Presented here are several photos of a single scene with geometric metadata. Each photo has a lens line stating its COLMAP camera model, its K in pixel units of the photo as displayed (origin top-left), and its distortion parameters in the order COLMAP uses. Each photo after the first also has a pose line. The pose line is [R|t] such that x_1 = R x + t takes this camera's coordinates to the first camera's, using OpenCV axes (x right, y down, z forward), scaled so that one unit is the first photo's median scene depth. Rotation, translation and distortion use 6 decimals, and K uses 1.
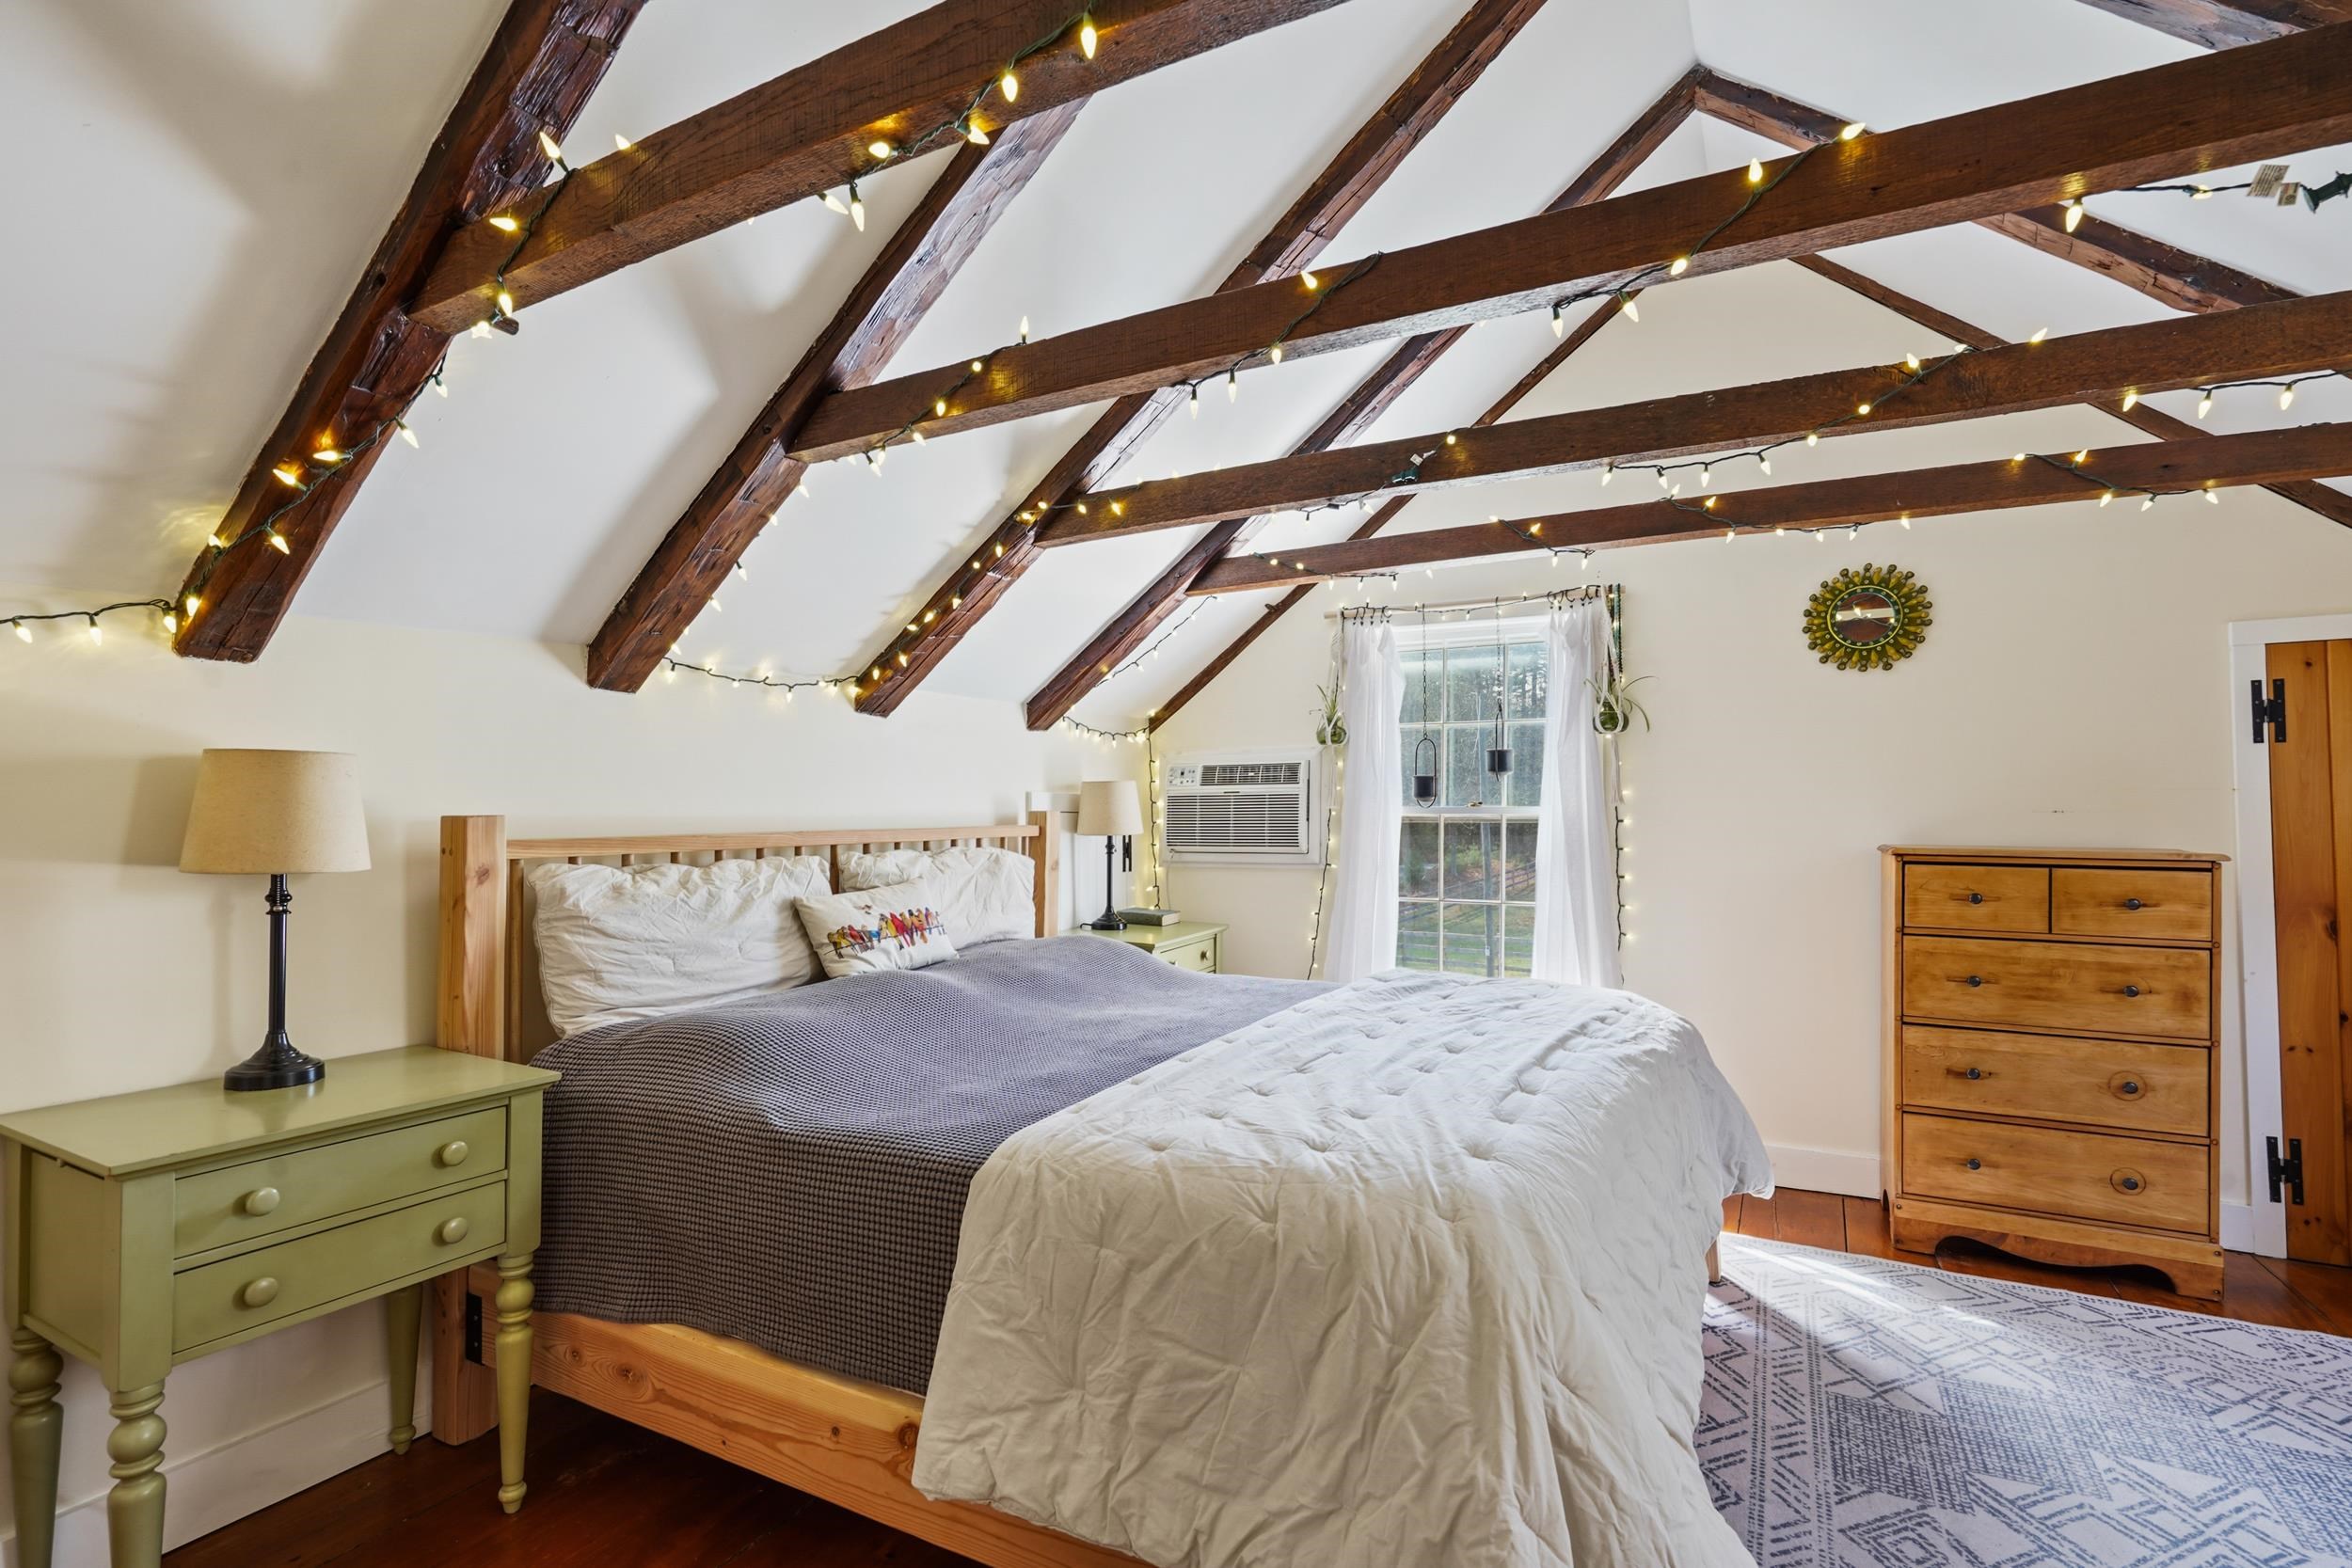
lens RADIAL K [[1102.6, 0, 1138.2], [0, 1102.6, 804.7], [0, 0, 1]] dist [-0.006677, 0.002716]
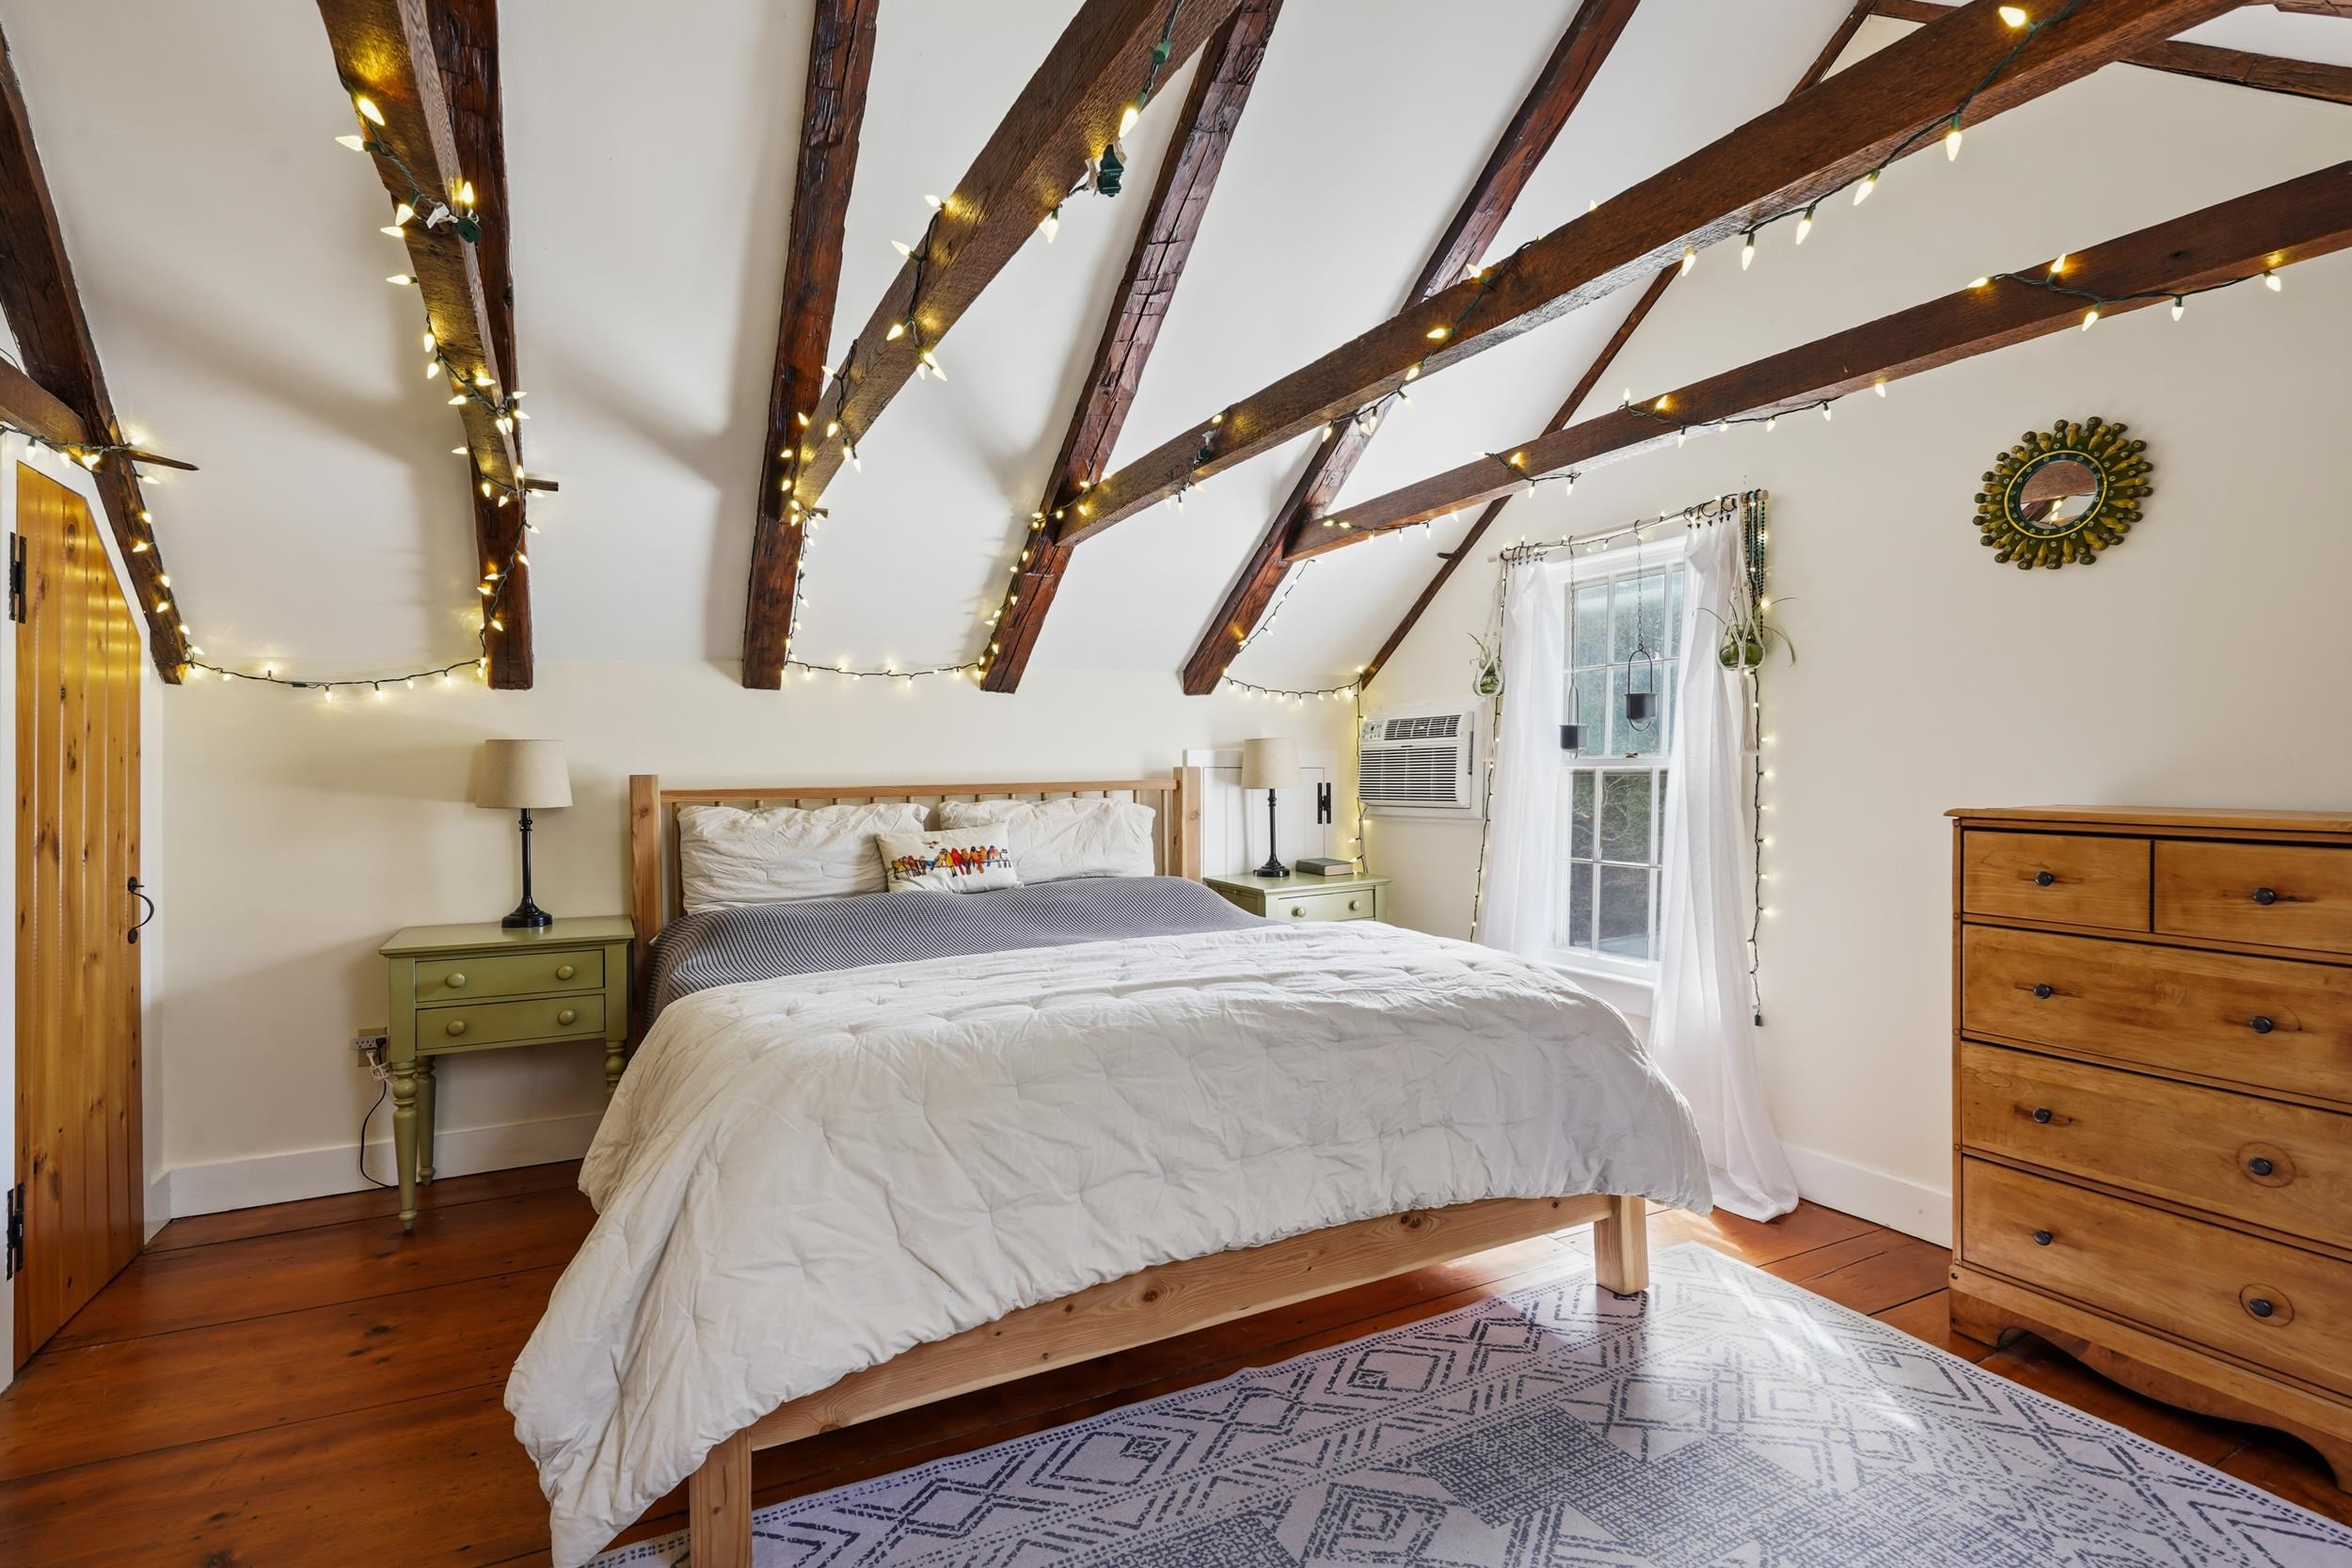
lens RADIAL K [[1102.6, 0, 1129.9], [0, 1102.6, 784.3], [0, 0, 1]] dist [-0.006677, 0.002716]
pose [[0.826886, 0.001184, -0.562369, 0.682336], [0.012368, 0.999718, 0.020290, -0.000225], [0.562234, -0.023732, 0.826638, 0.052395]]
